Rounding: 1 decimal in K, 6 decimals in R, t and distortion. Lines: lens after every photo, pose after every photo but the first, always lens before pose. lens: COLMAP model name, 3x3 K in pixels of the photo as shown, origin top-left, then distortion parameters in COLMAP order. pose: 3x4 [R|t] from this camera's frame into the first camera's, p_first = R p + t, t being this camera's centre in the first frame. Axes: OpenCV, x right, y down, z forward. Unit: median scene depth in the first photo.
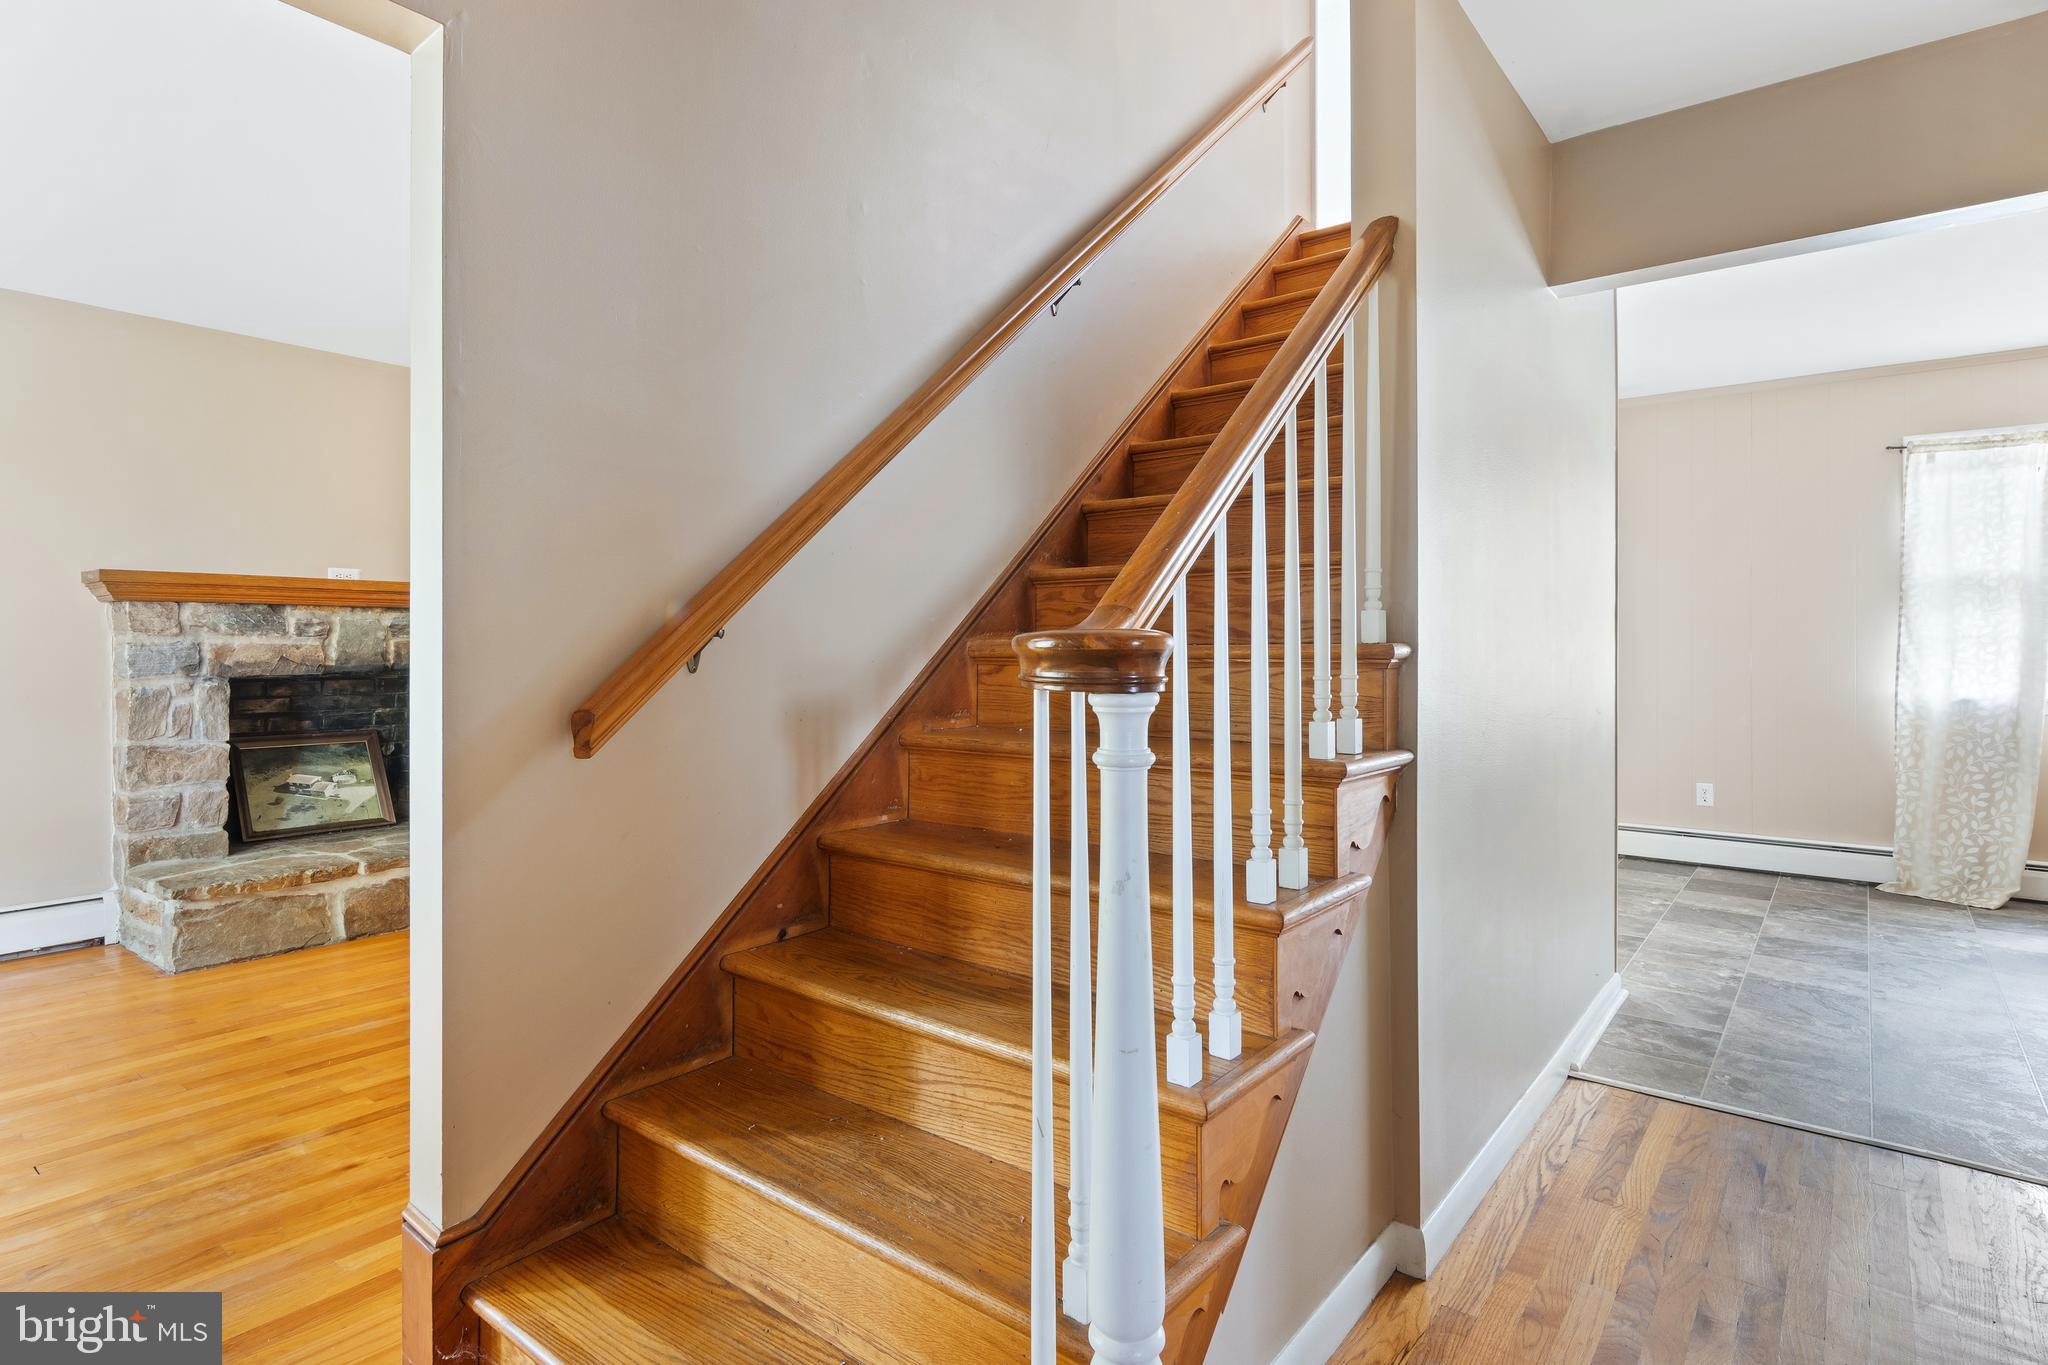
lens RADIAL K [[1051.0, 0, 1023.0], [0, 1051.0, 641.9], [0, 0, 1]] dist [0.004019, 0.000816]
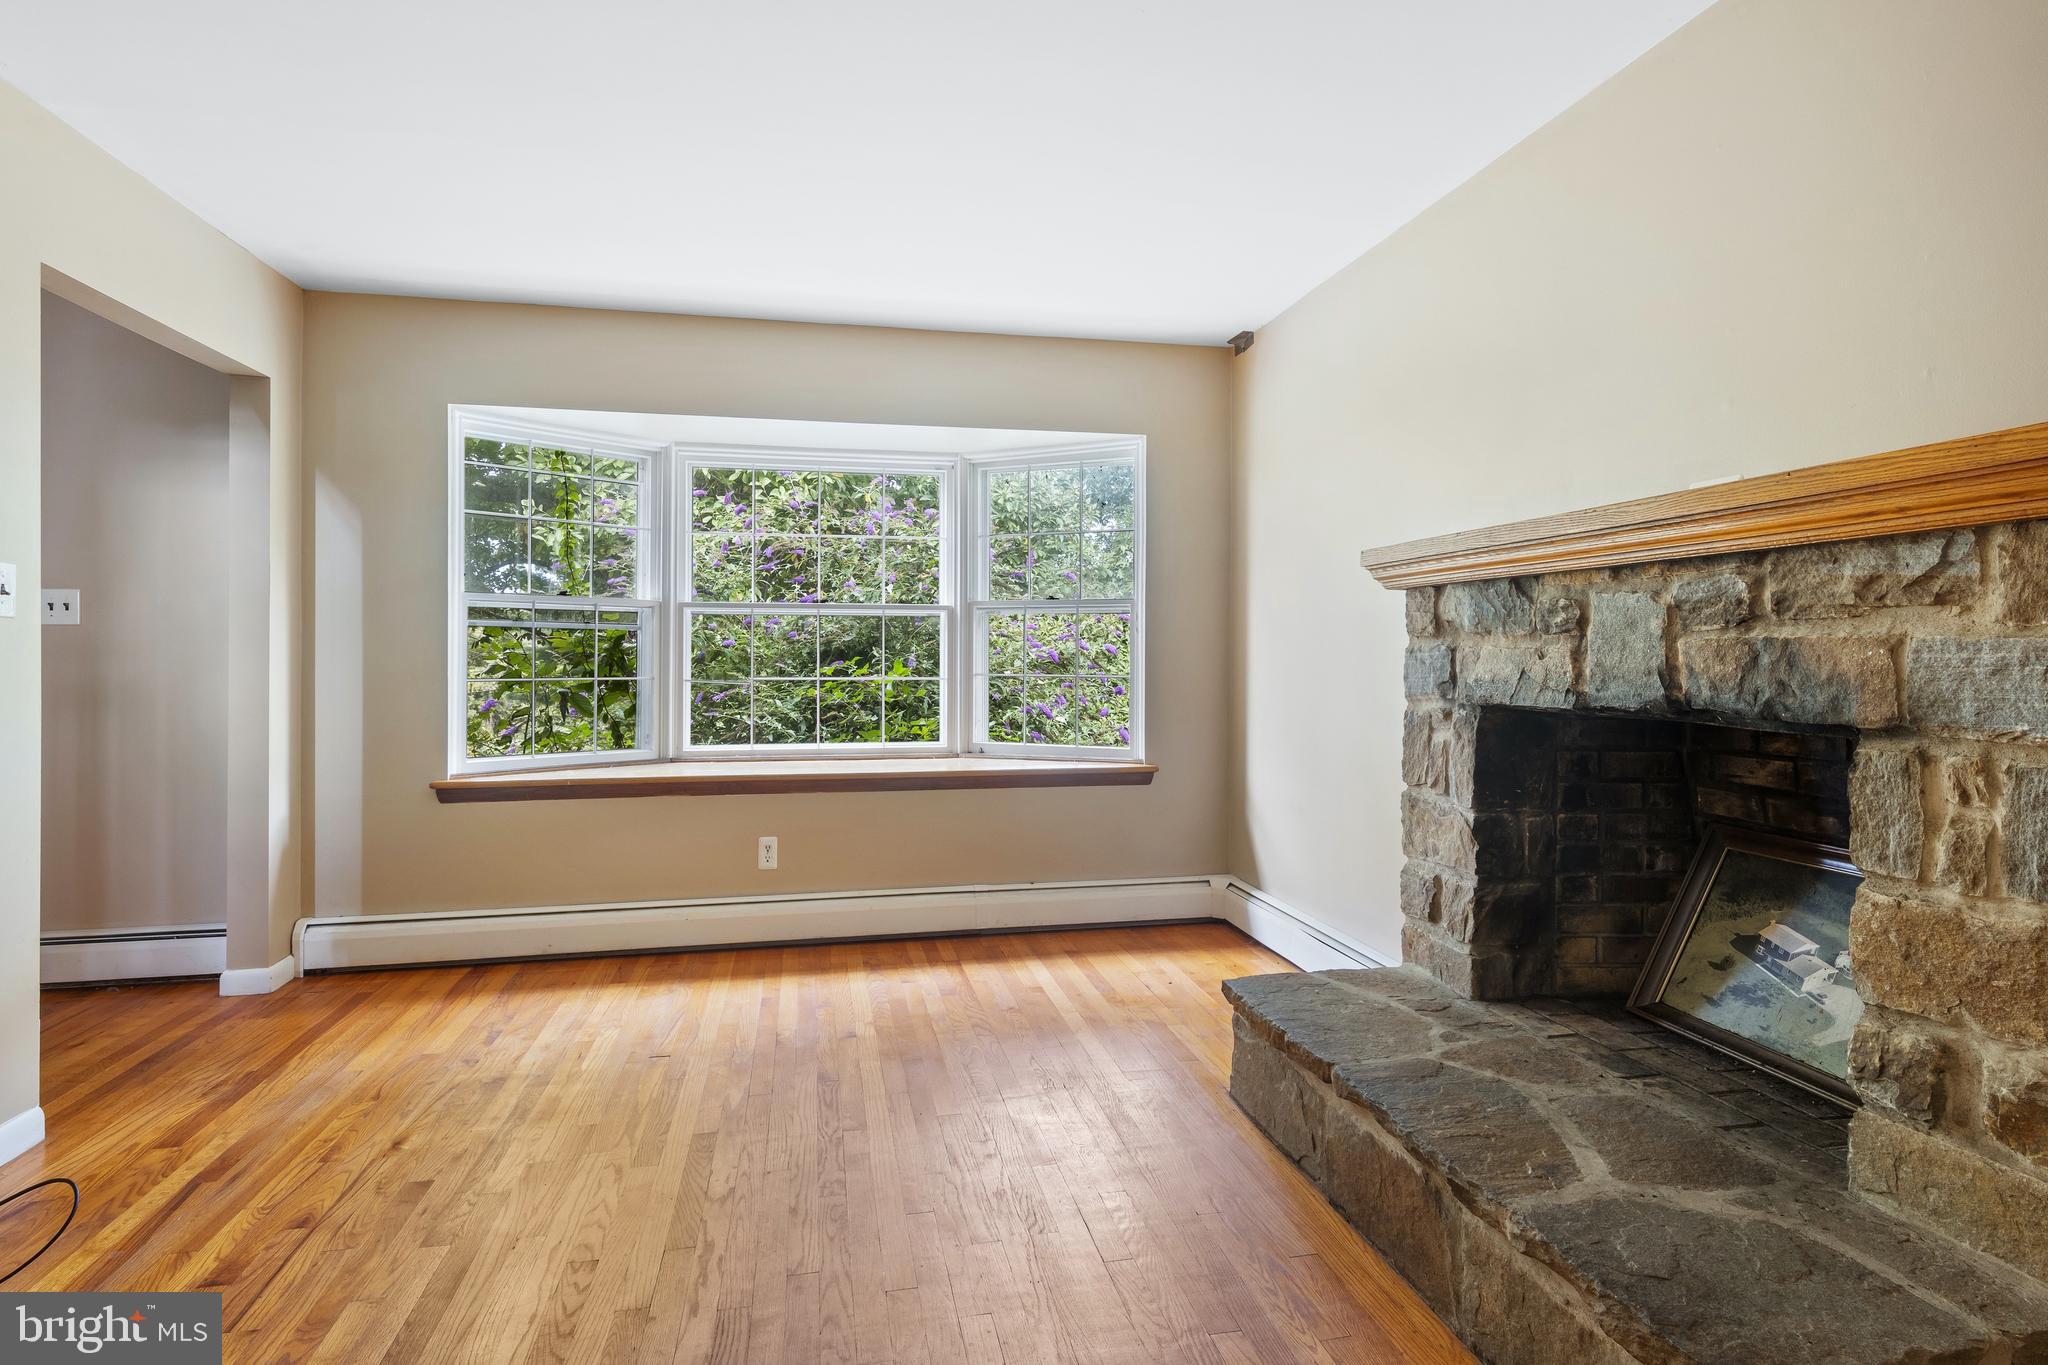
lens RADIAL K [[1051.0, 0, 1023.0], [0, 1051.0, 641.9], [0, 0, 1]] dist [0.004019, 0.000816]
pose [[-0.641333, -0.004856, -0.767247, -0.128502], [0.004178, 0.999943, -0.009821, 0.002793], [0.767251, -0.009504, -0.641277, 1.230250]]
